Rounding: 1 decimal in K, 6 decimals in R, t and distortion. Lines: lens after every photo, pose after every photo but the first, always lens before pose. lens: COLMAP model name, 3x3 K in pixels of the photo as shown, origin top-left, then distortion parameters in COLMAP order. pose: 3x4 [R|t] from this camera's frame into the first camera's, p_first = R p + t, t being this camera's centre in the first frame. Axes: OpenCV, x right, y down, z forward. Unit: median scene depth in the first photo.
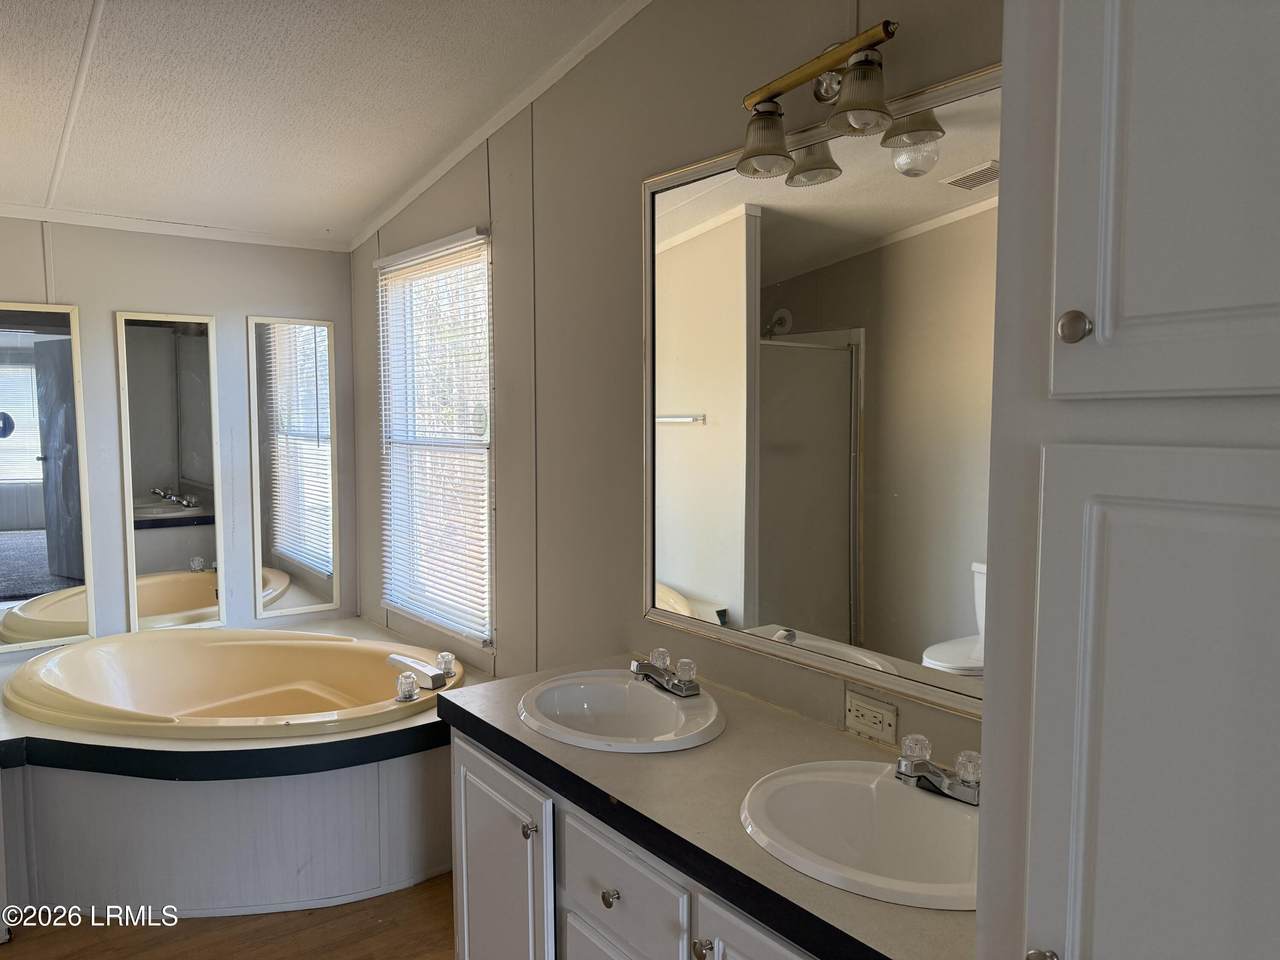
lens RADIAL K [[909.8, 0, 640.0], [0, 909.8, 480.0], [0, 0, 1]] dist [0.001810, -0.003755]
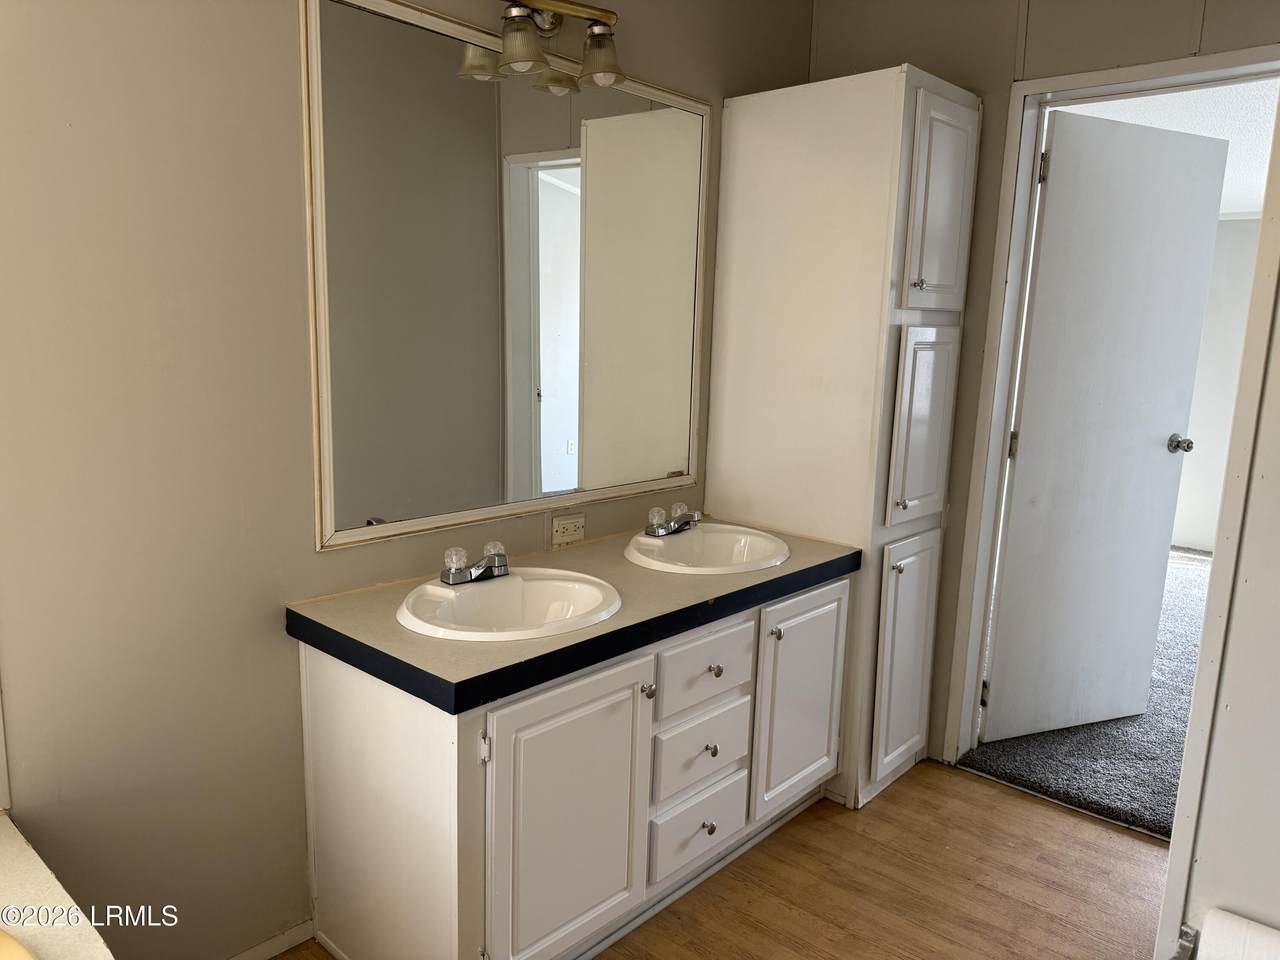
lens RADIAL K [[909.8, 0, 640.0], [0, 909.8, 480.0], [0, 0, 1]] dist [0.001810, -0.003755]
pose [[-0.200062, -0.173551, 0.964290, -0.926620], [0.034957, 0.982296, 0.184045, -0.052995], [-0.979159, 0.070529, -0.190454, 0.983246]]
